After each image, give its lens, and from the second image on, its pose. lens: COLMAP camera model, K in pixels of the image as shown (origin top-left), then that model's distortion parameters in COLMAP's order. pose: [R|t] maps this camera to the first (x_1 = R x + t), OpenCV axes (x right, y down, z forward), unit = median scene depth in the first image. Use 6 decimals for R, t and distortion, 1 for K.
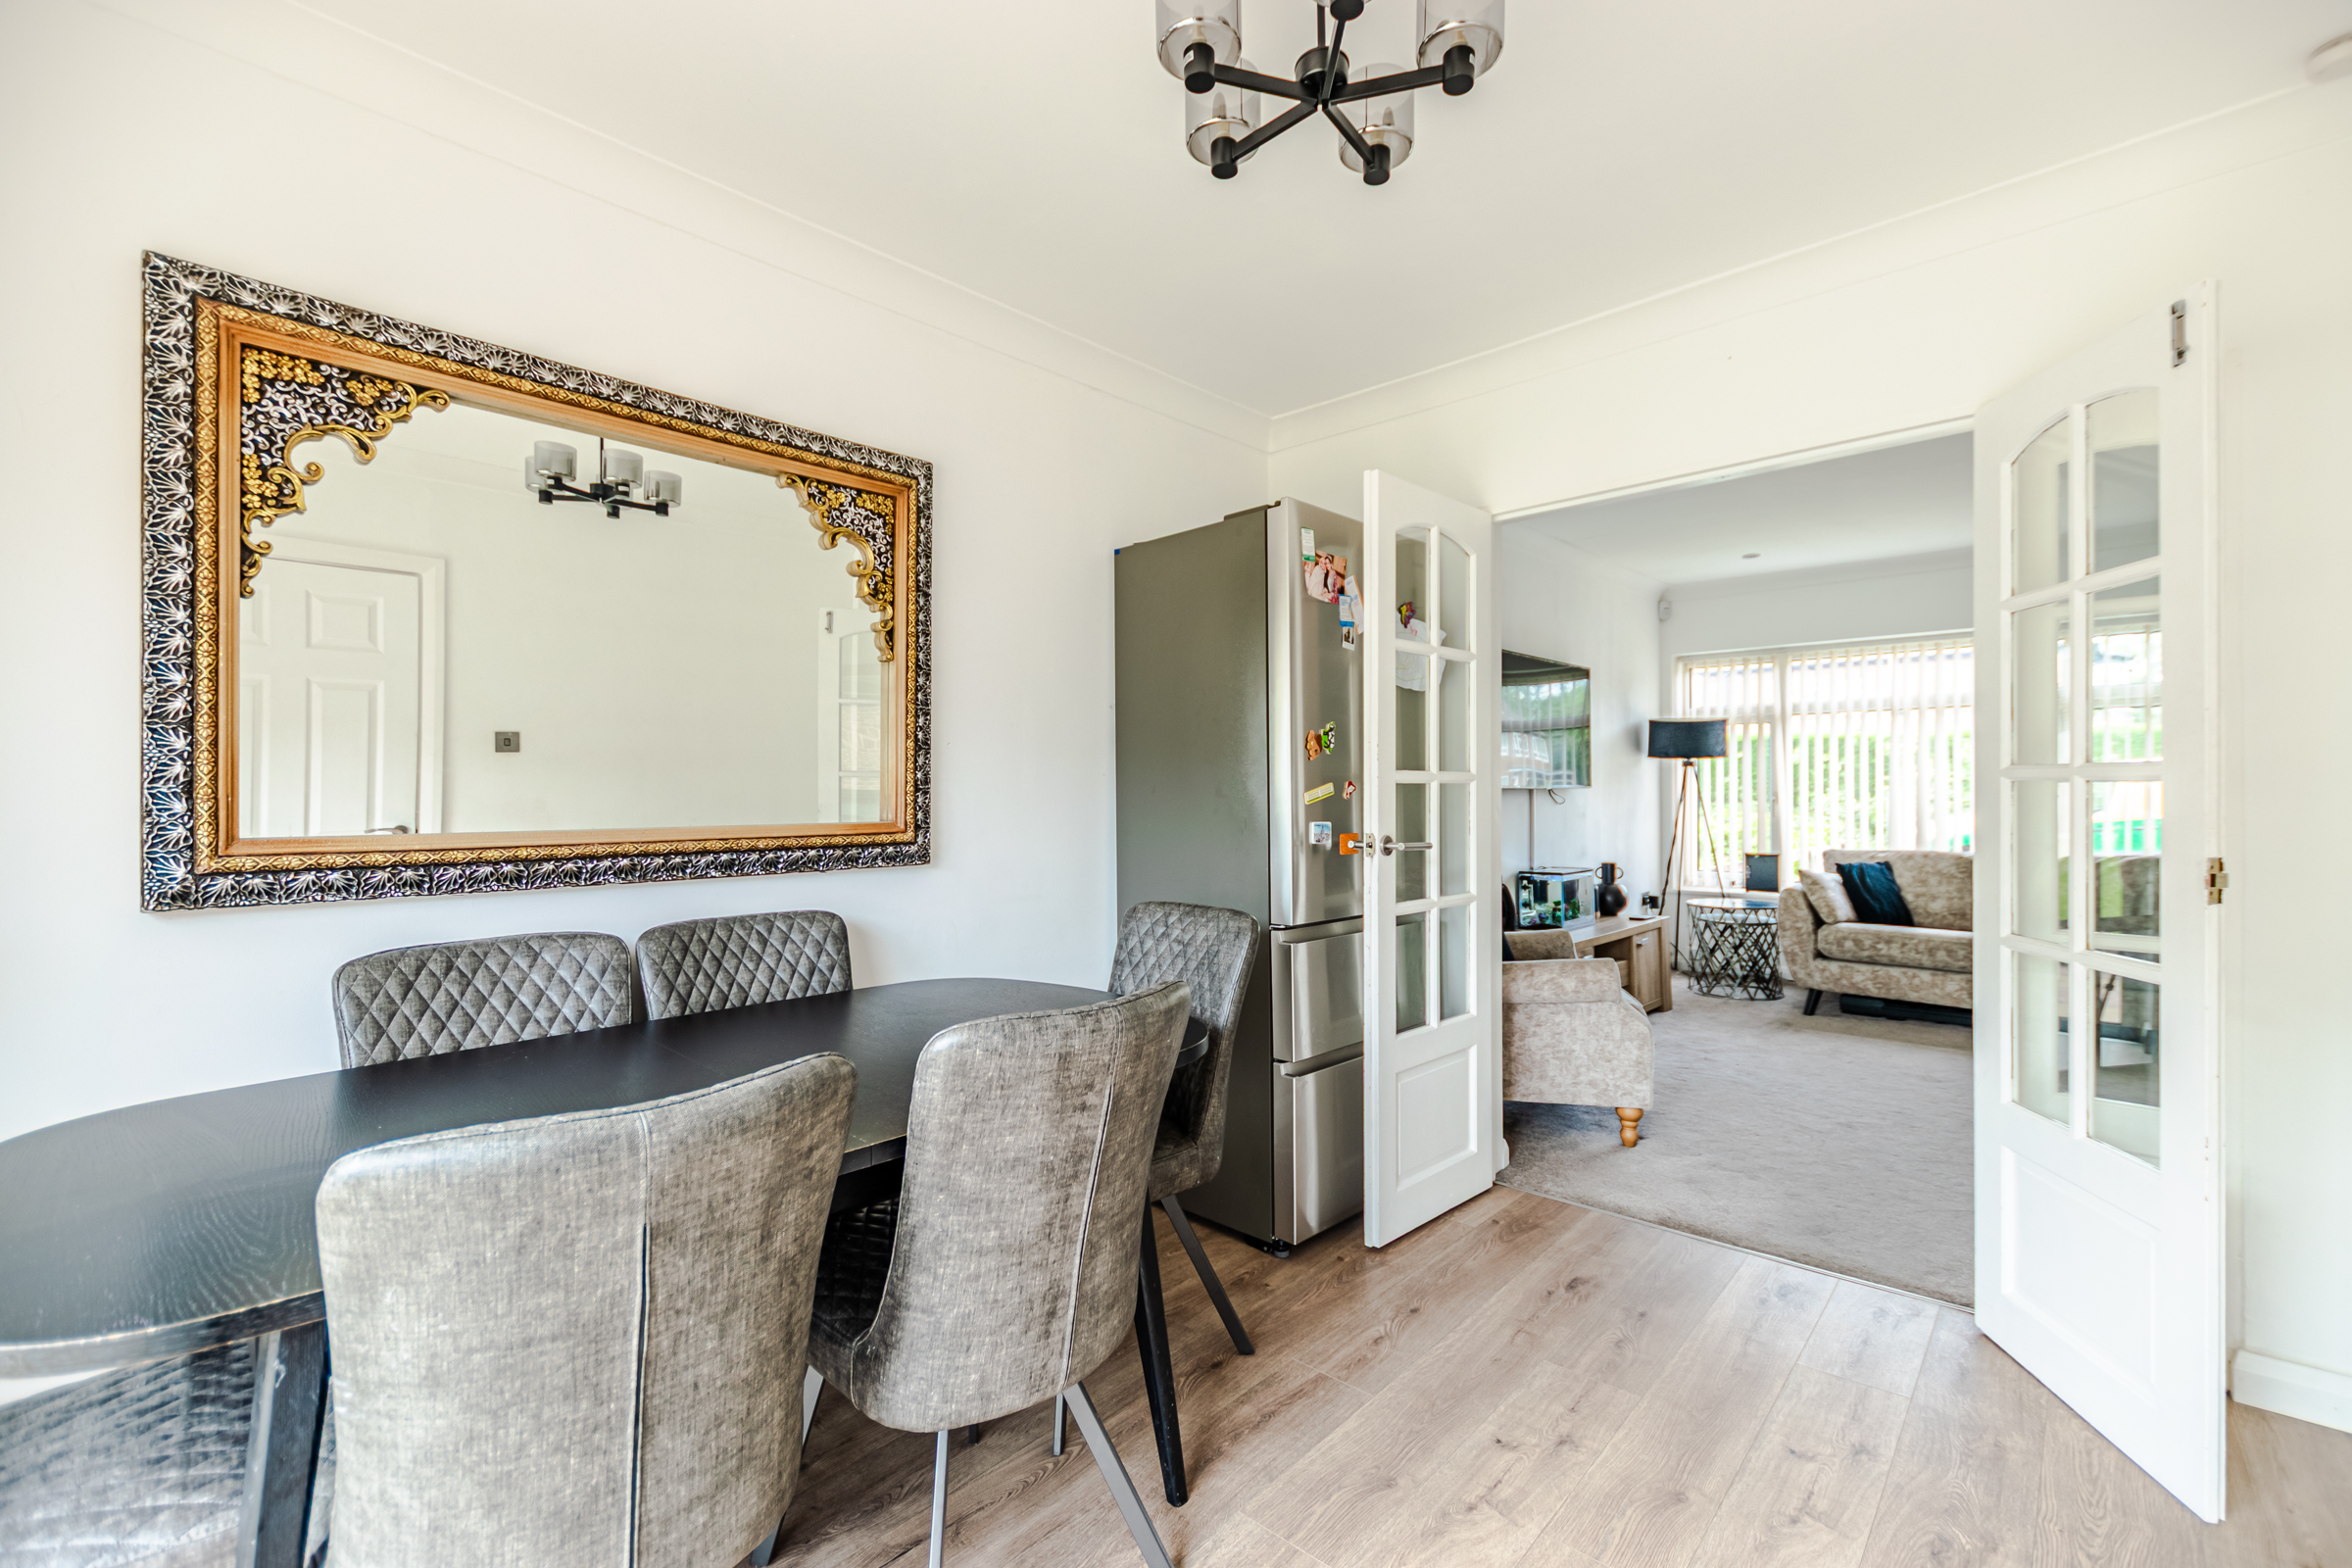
lens RADIAL K [[1014.8, 0, 1155.5], [0, 1014.8, 771.0], [0, 0, 1]] dist [-0.004242, -0.000625]
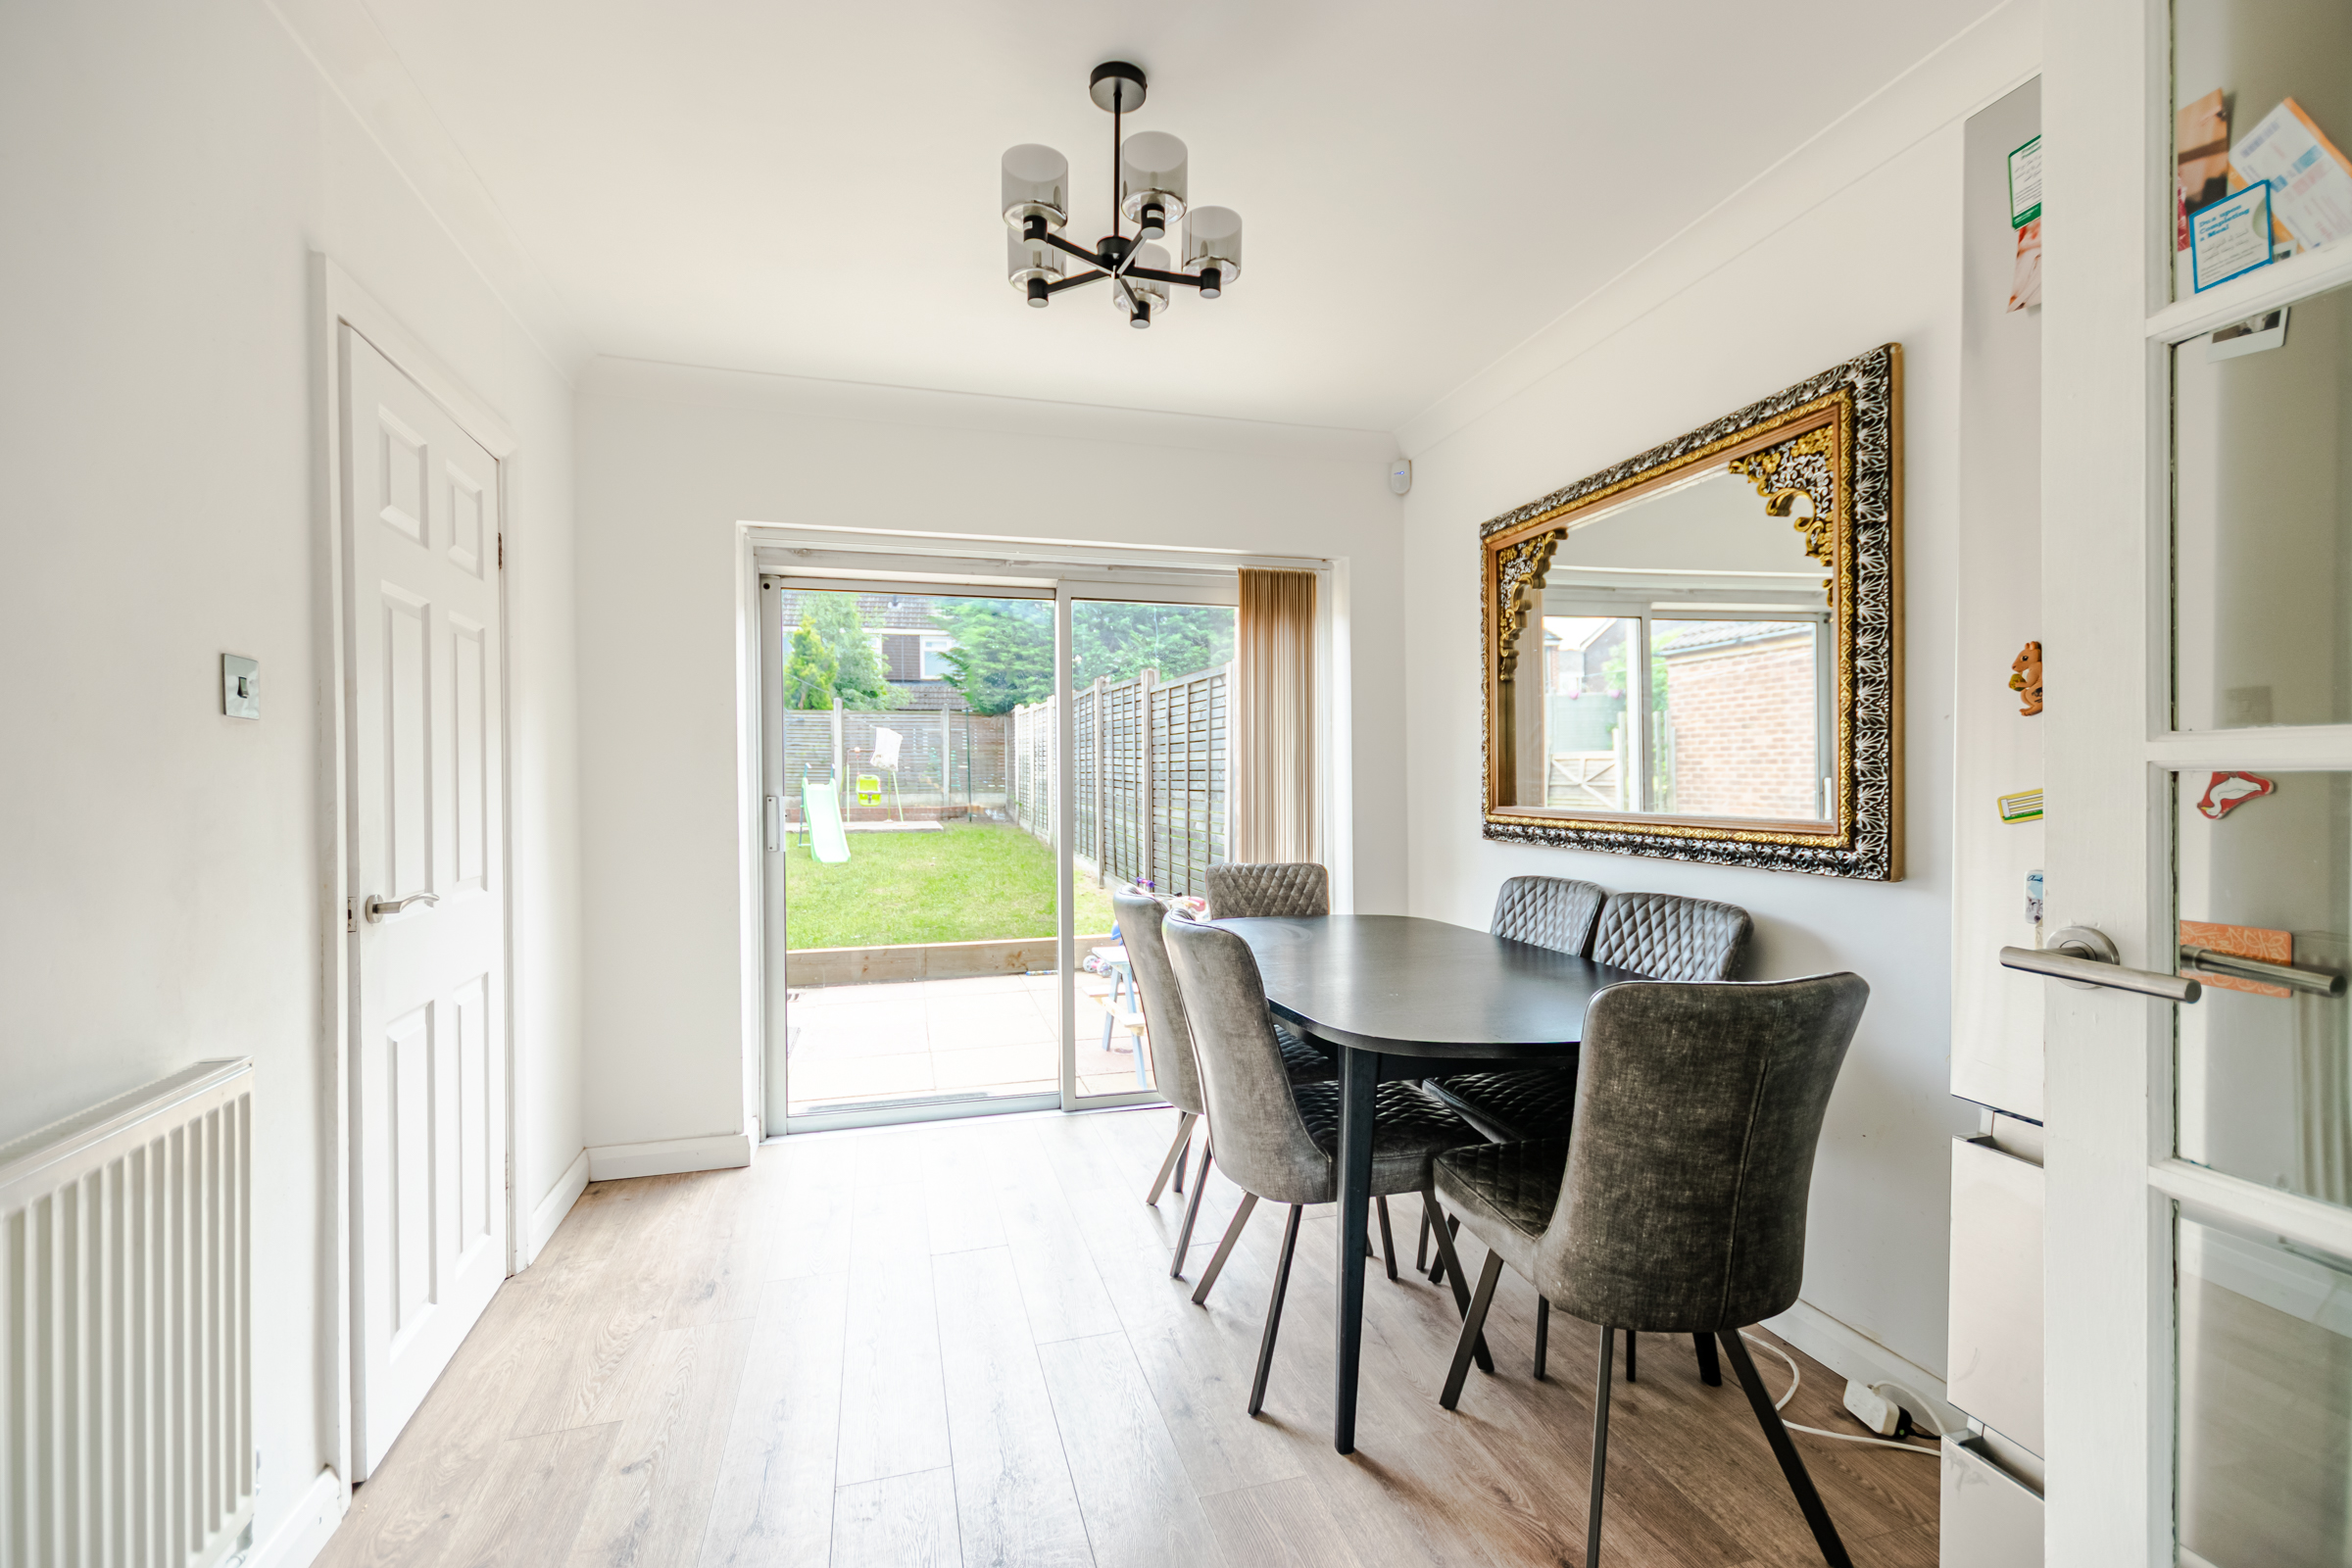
lens RADIAL K [[1014.8, 0, 1174.3], [0, 1014.8, 781.7], [0, 0, 1]] dist [-0.004242, -0.000625]
pose [[-0.520147, 0.003303, -0.854070, 0.347674], [0.012597, 0.999913, -0.003805, 0.007045], [0.853984, -0.012738, -0.520143, 0.473376]]
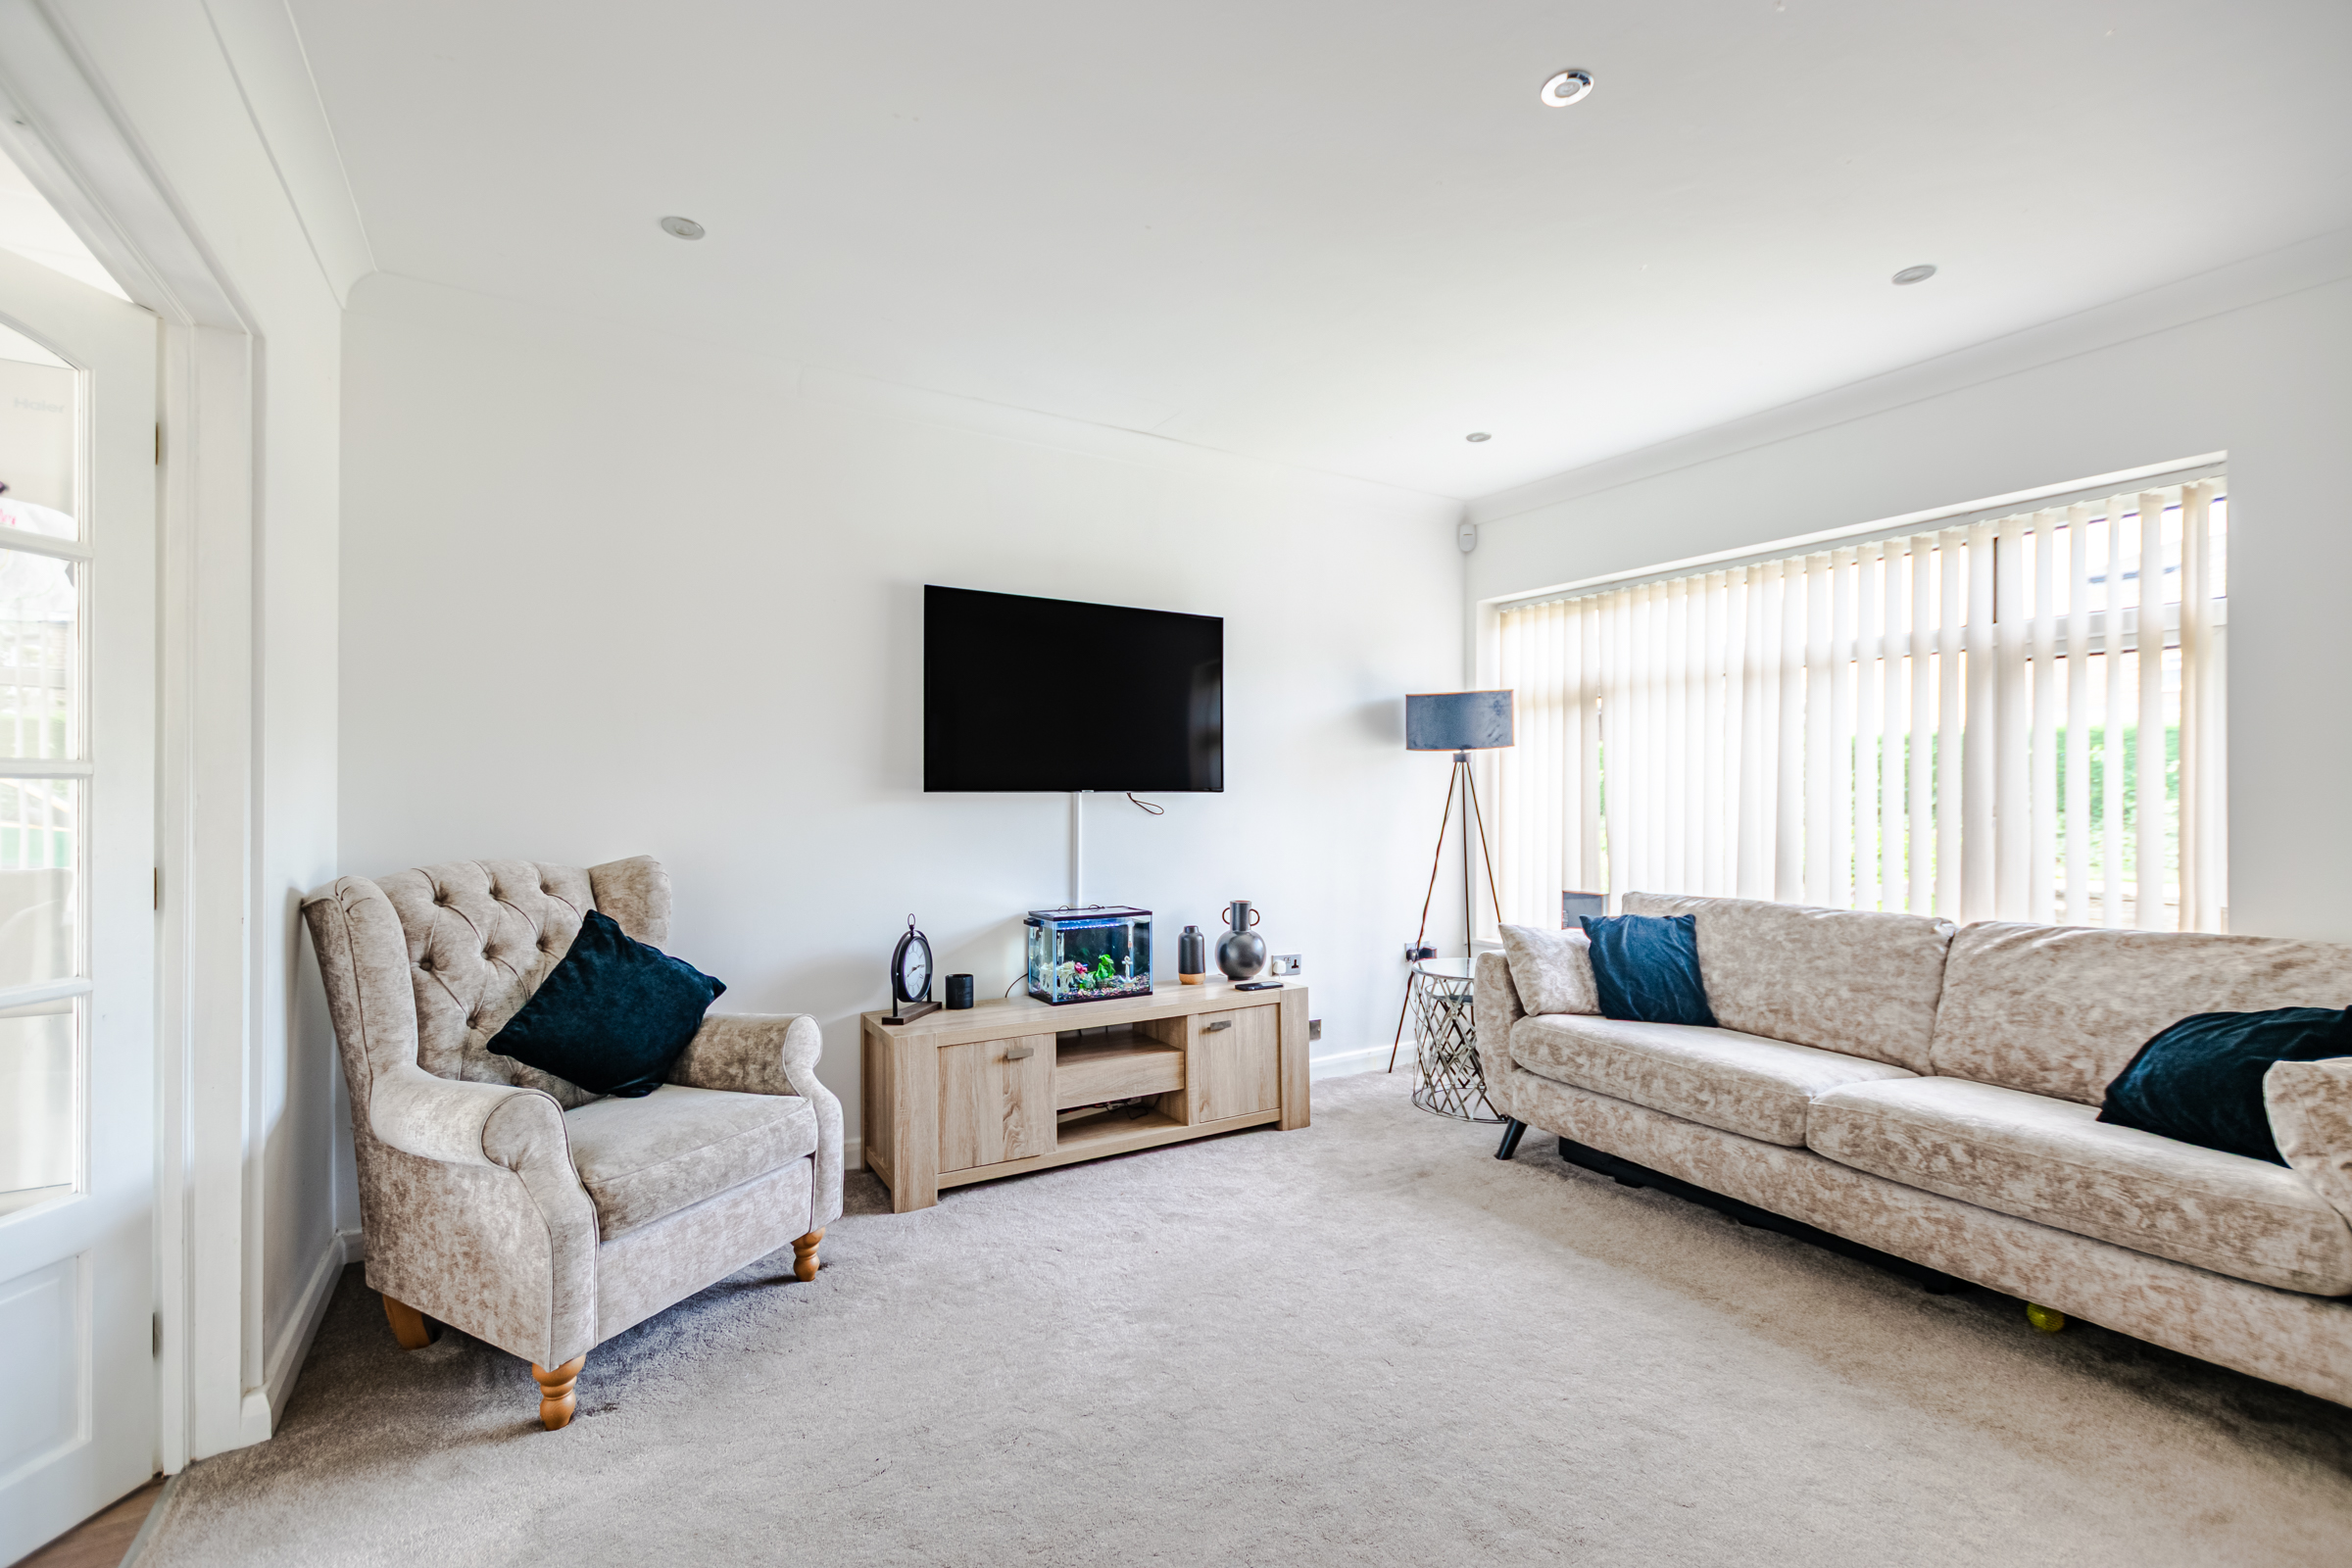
lens RADIAL K [[1014.8, 0, 1158.6], [0, 1014.8, 780.0], [0, 0, 1]] dist [-0.004242, -0.000625]
pose [[0.969713, 0.006380, -0.244162, 0.598927], [-0.004788, 0.999963, 0.007112, 0.004468], [0.244199, -0.005728, 0.969708, 0.347938]]
